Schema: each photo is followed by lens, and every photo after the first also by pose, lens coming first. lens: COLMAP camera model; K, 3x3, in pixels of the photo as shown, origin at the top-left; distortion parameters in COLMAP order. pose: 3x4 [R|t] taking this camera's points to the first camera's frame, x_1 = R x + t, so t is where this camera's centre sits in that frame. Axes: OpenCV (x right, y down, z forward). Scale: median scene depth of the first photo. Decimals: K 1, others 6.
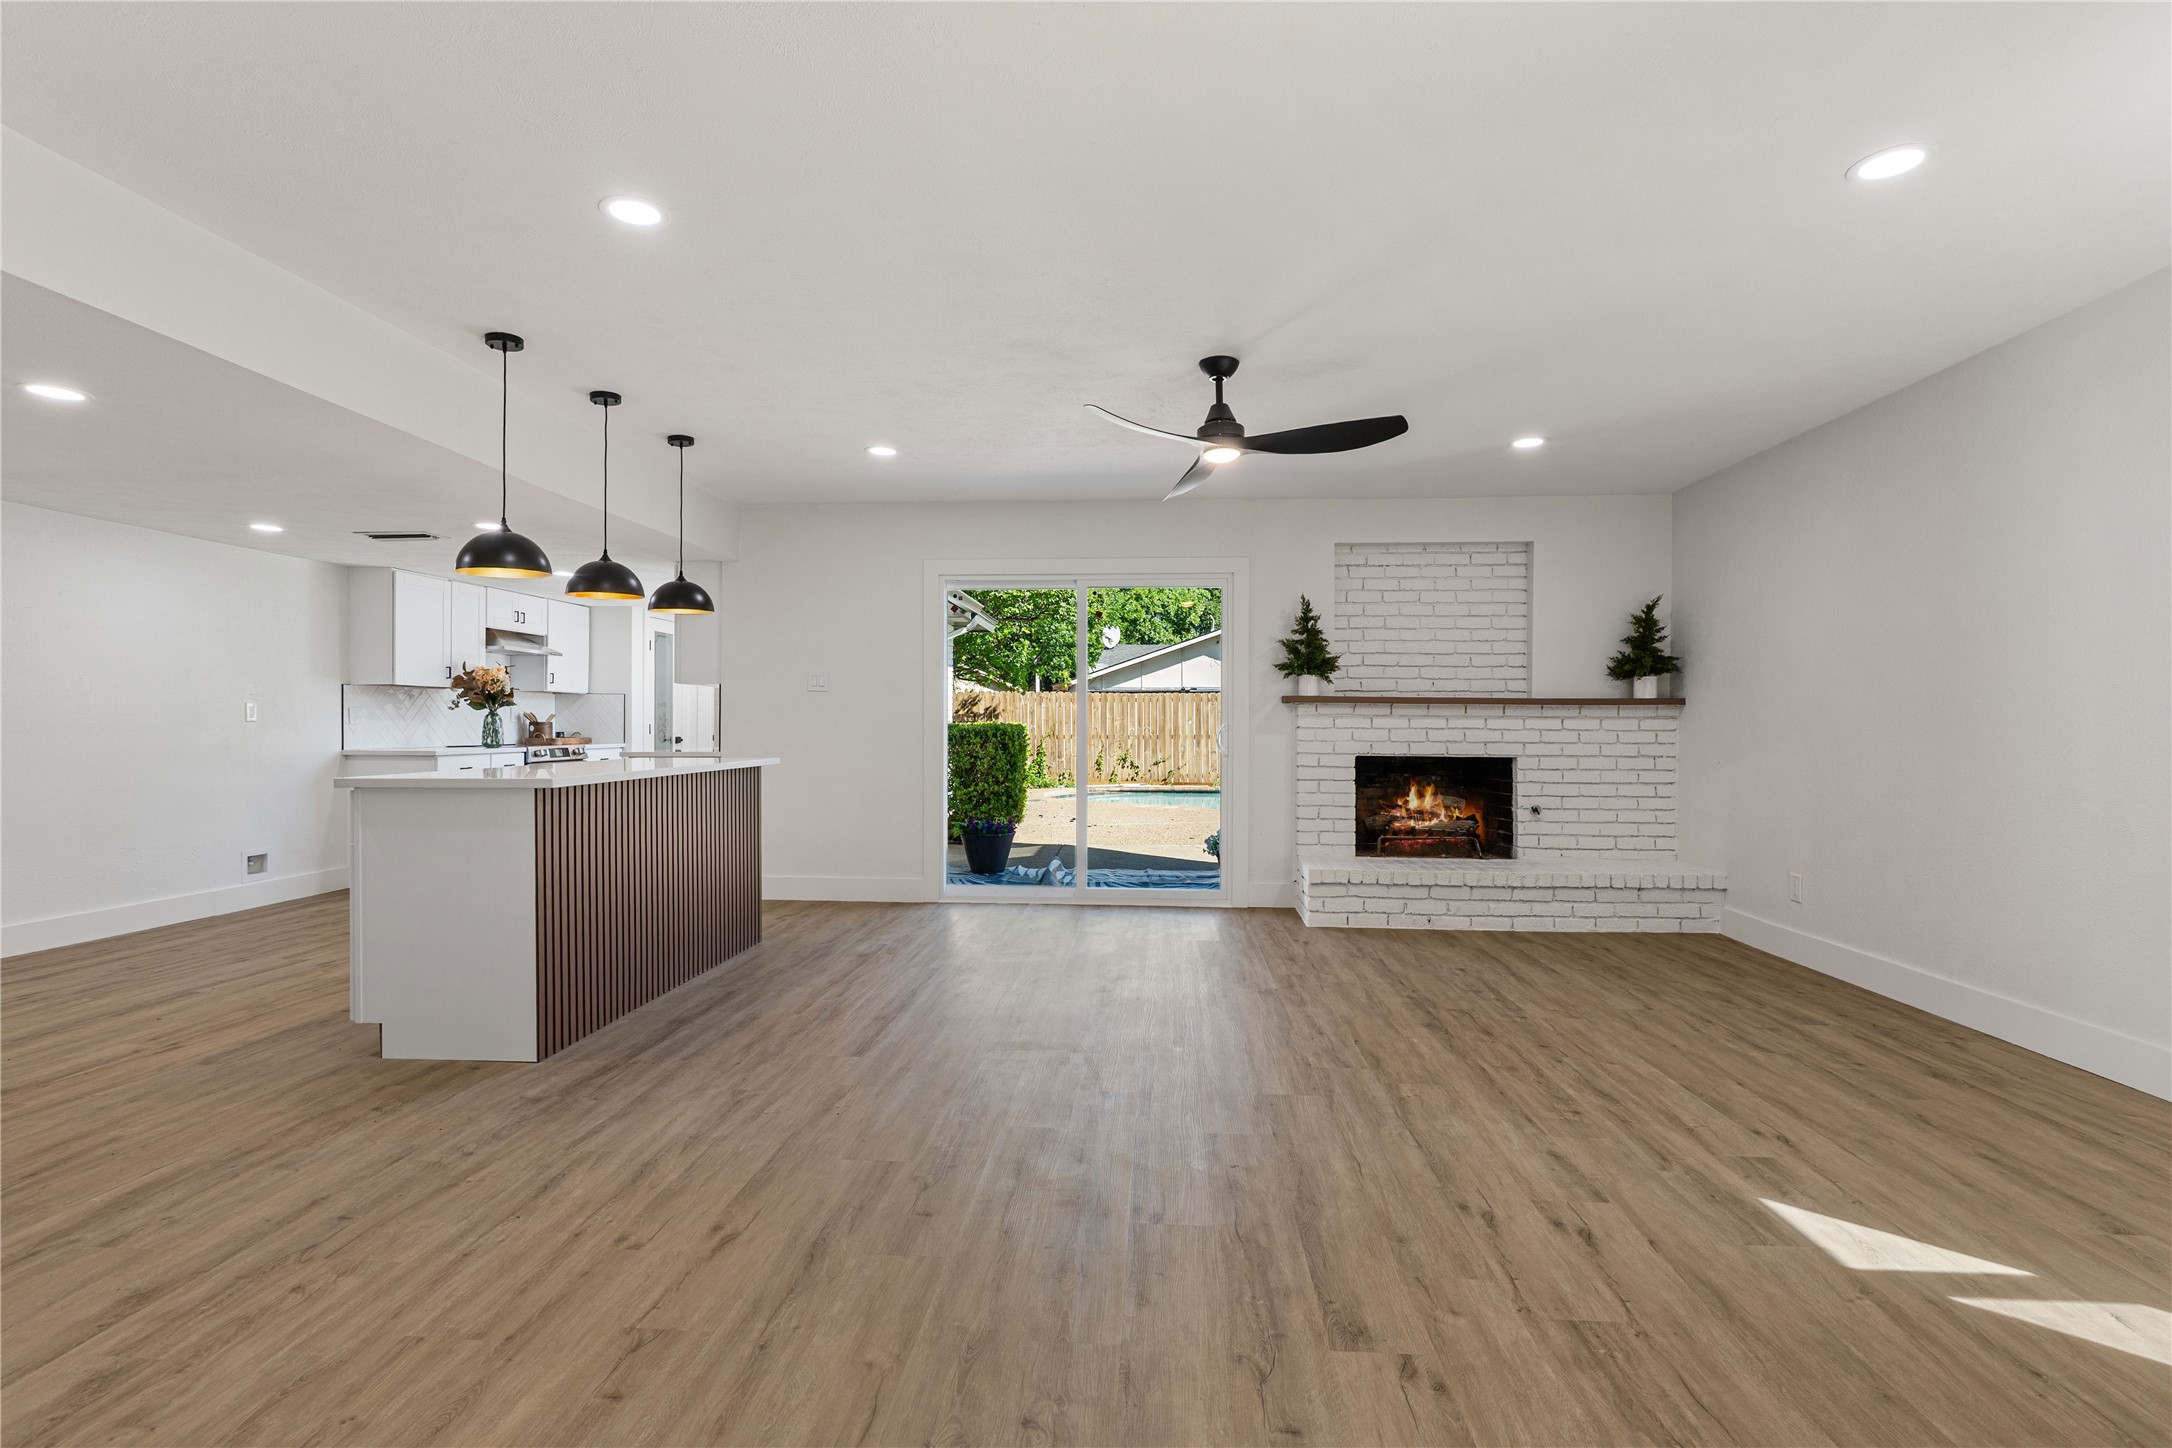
lens RADIAL K [[1020.6, 0, 1092.0], [0, 1020.6, 726.3], [0, 0, 1]] dist [-0.007547, 0.000779]
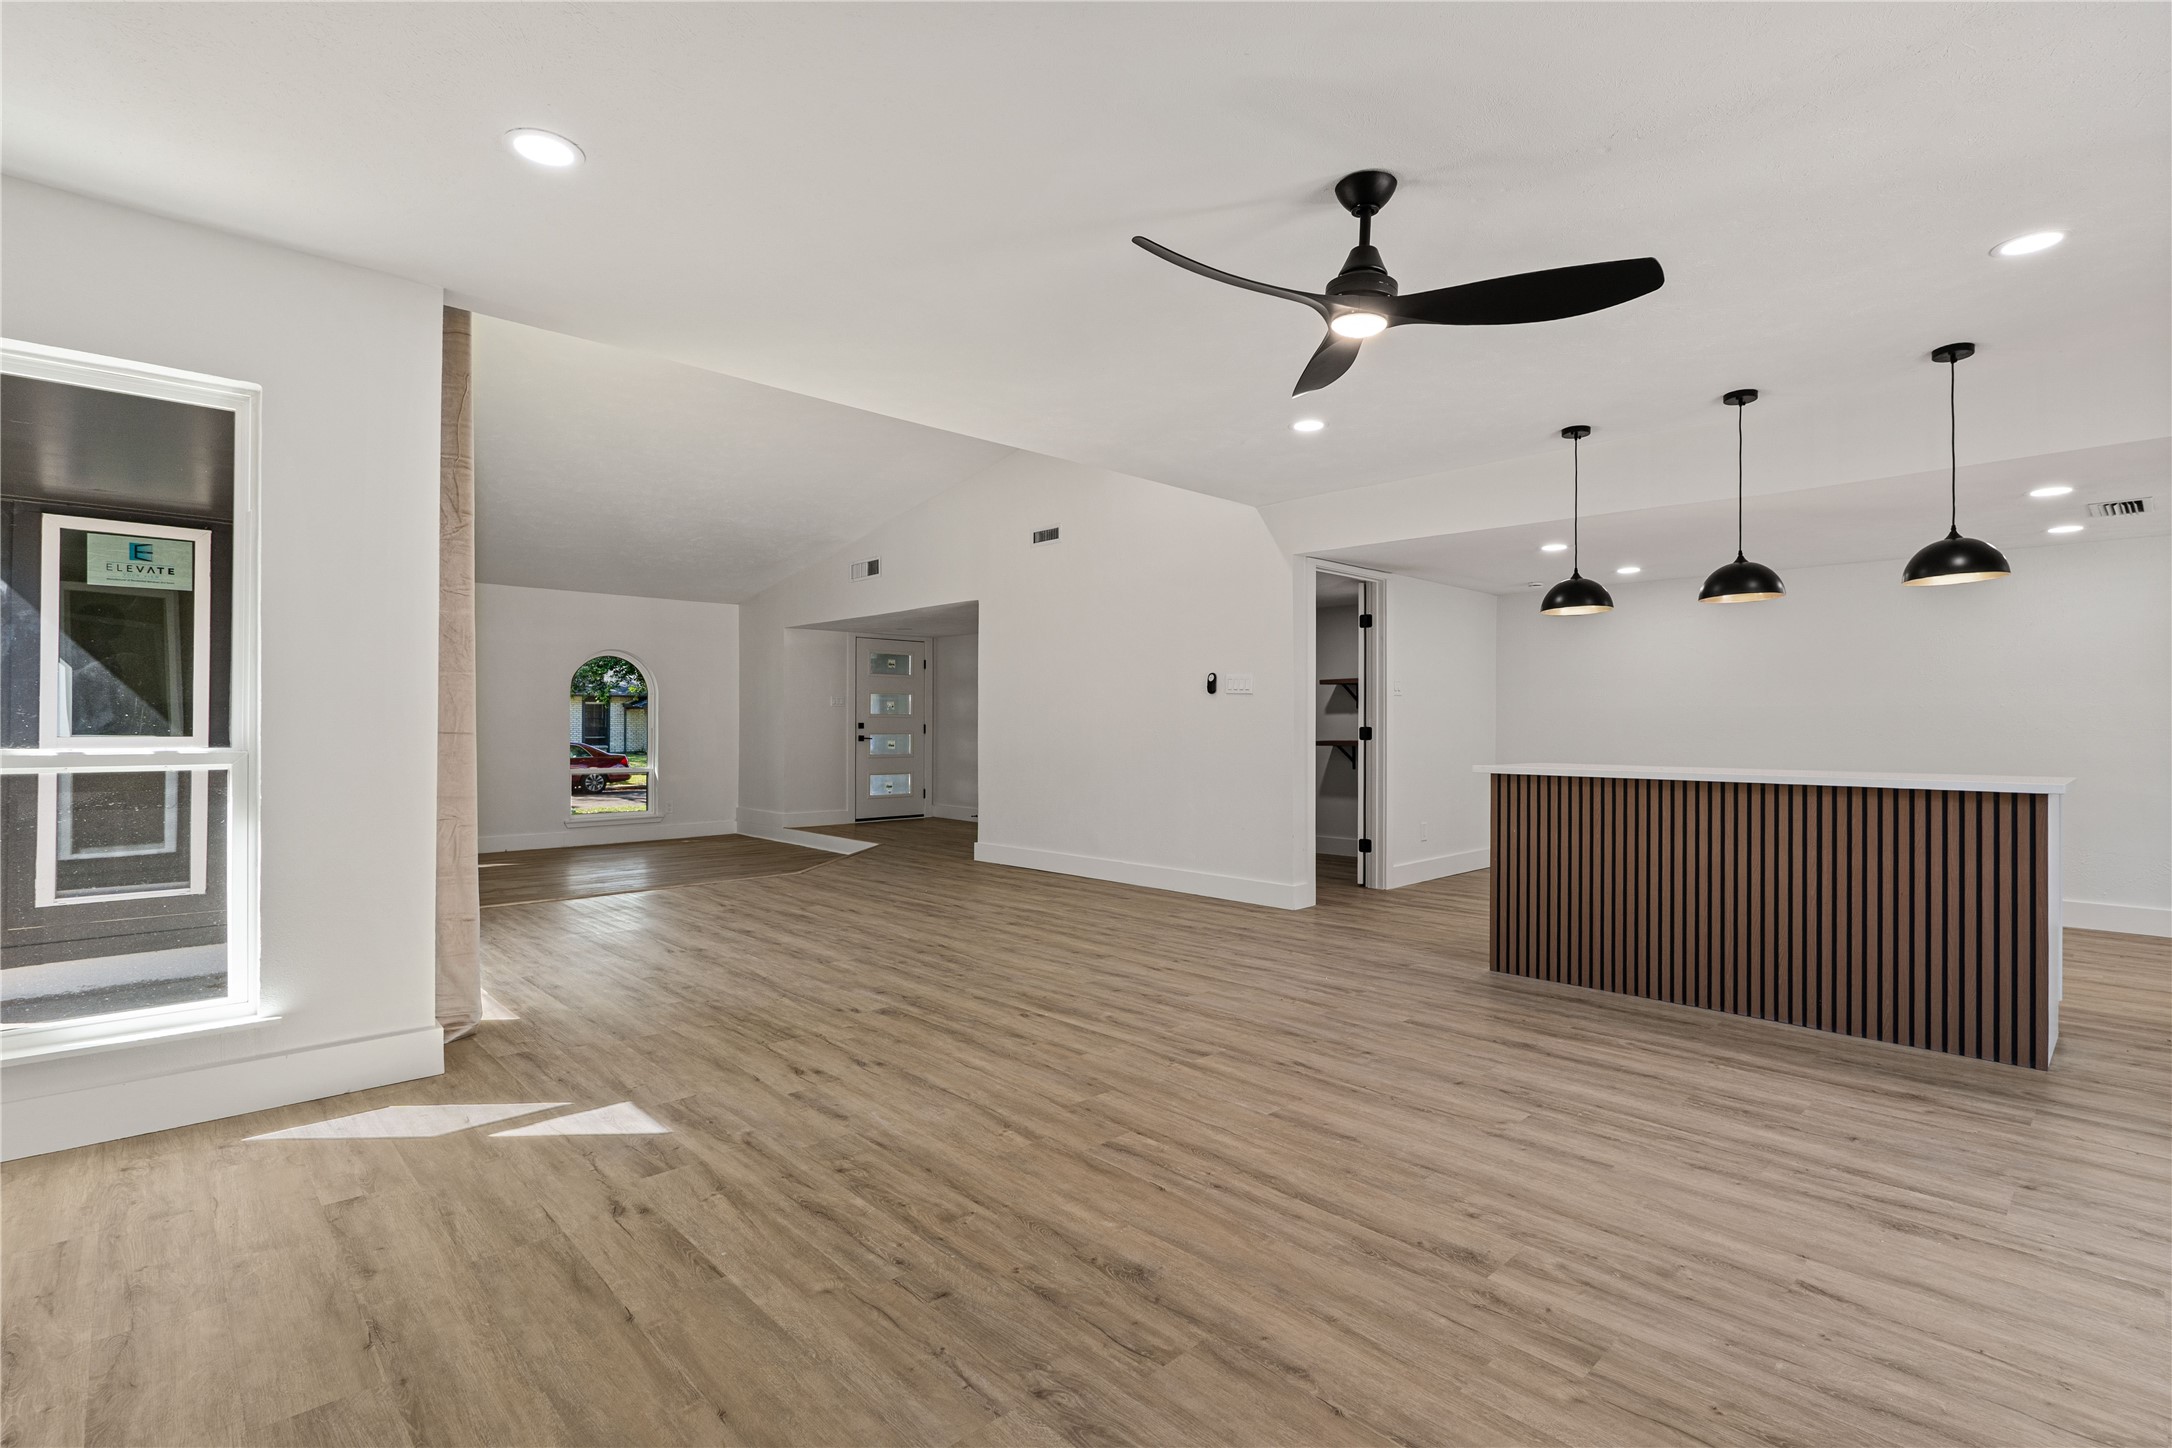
lens RADIAL K [[1020.6, 0, 1084.7], [0, 1020.6, 719.9], [0, 0, 1]] dist [-0.007547, 0.000779]
pose [[-0.680005, -0.008640, -0.733156, 0.749723], [-0.007699, 0.999960, -0.004643, -0.001559], [0.733167, 0.002487, -0.680045, 1.340462]]
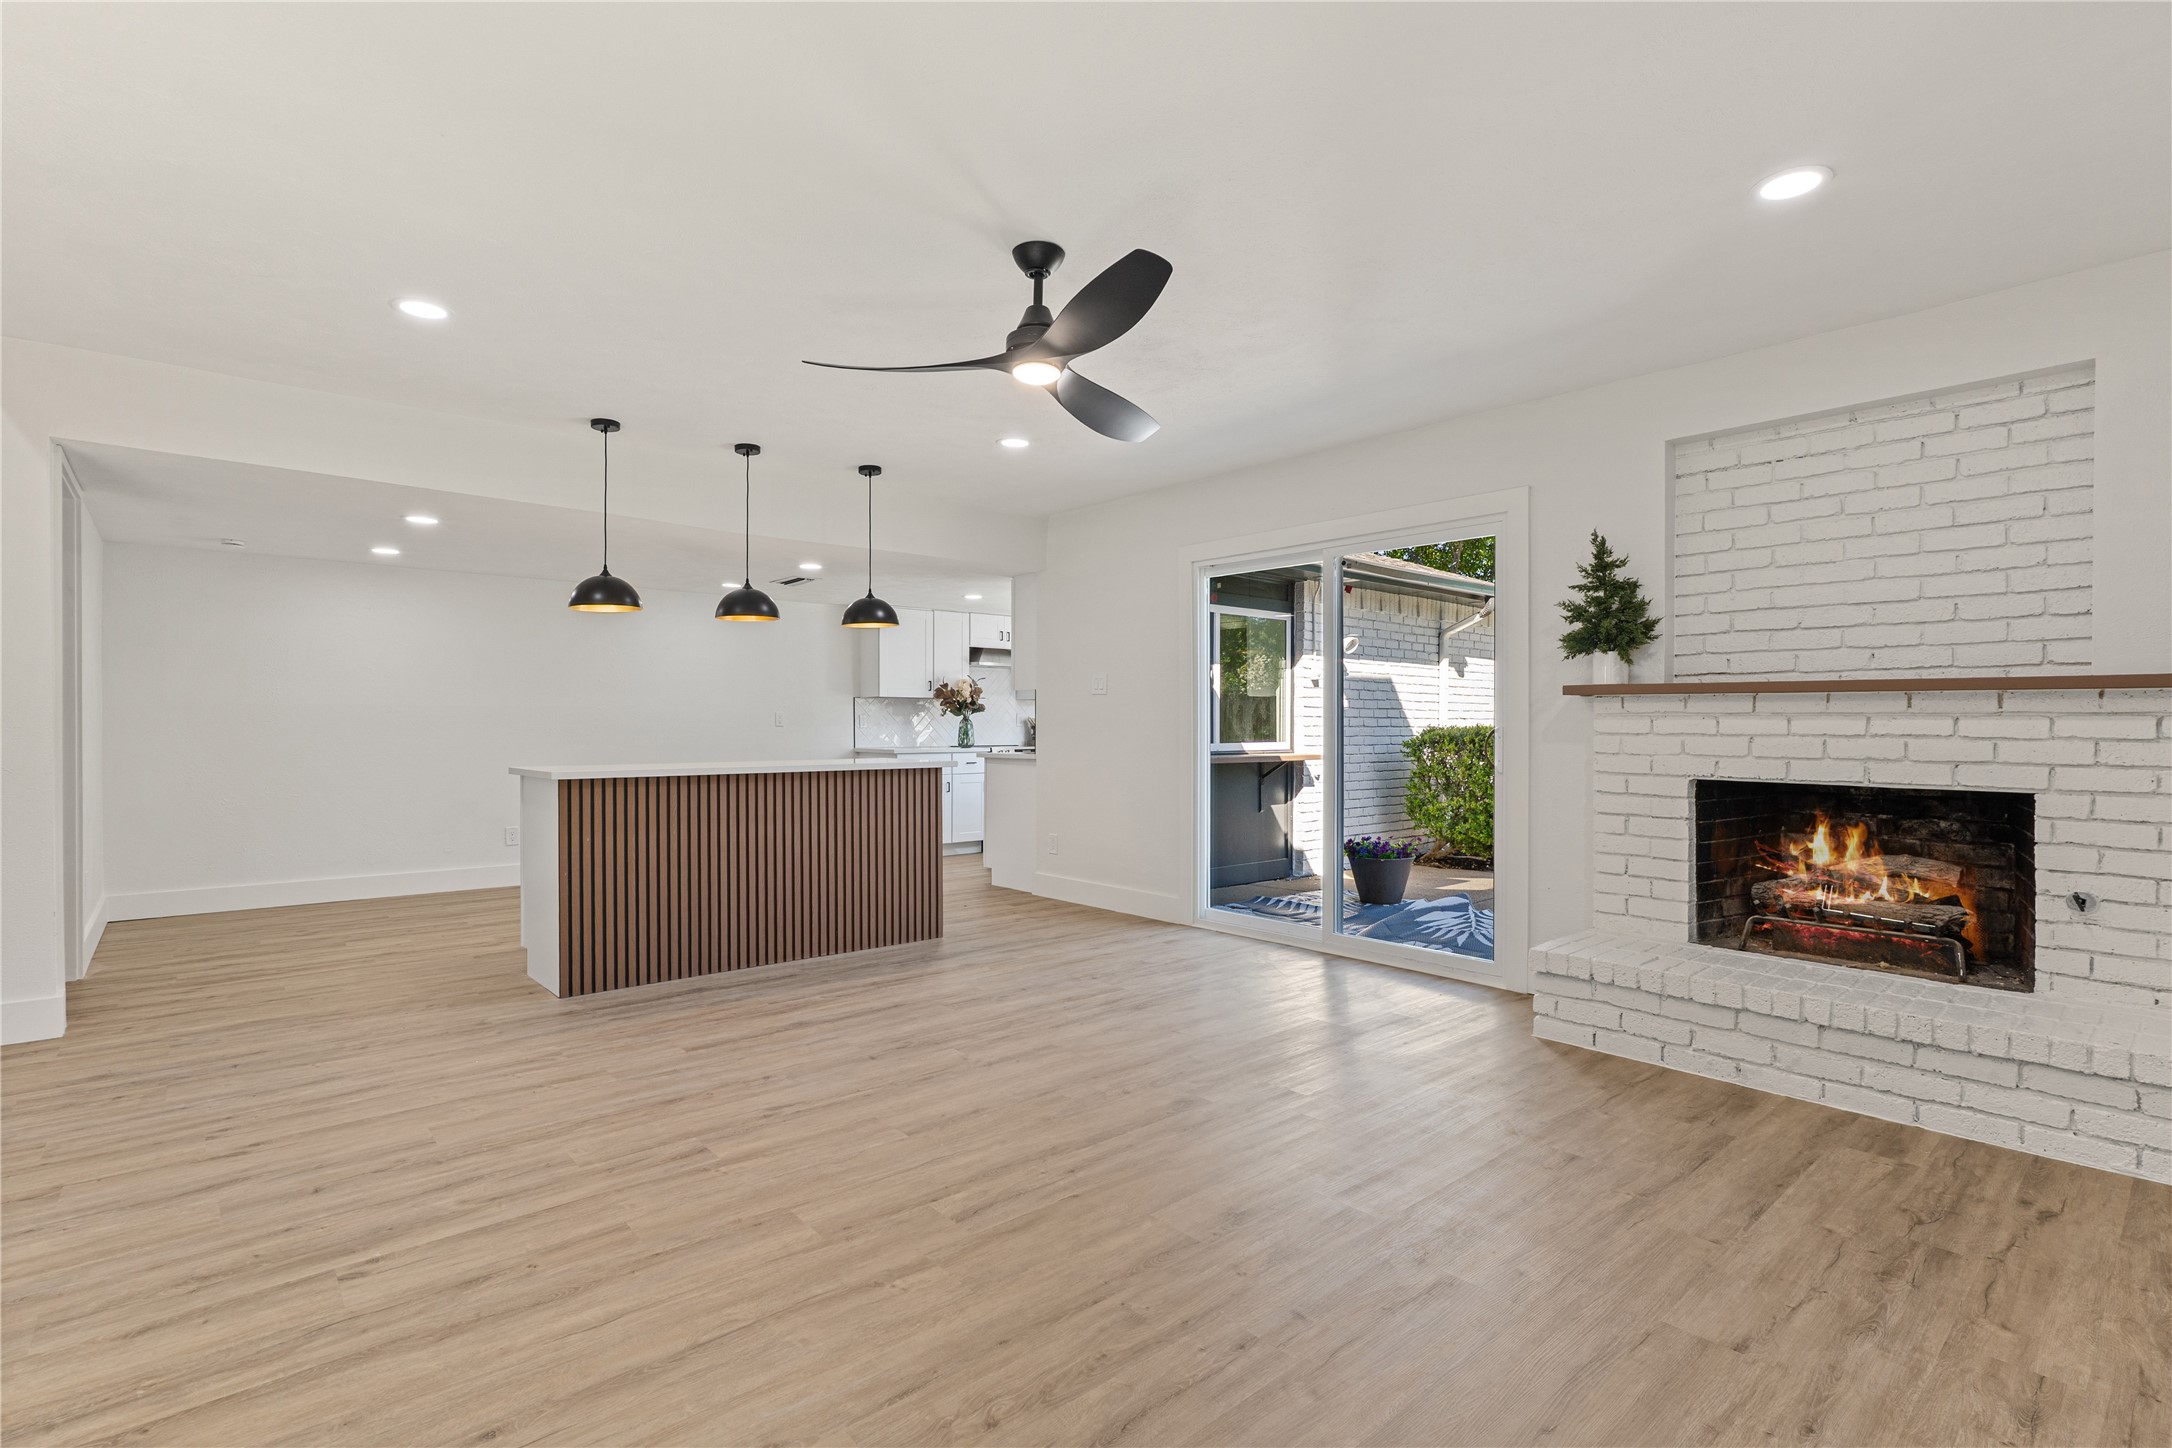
lens RADIAL K [[1020.6, 0, 1086.7], [0, 1020.6, 729.9], [0, 0, 1]] dist [-0.007547, 0.000779]
pose [[0.709944, 0.000967, -0.704258, 0.697431], [-0.000776, 1.000000, 0.000591, -0.001639], [0.704258, 0.000127, 0.709944, 0.492568]]
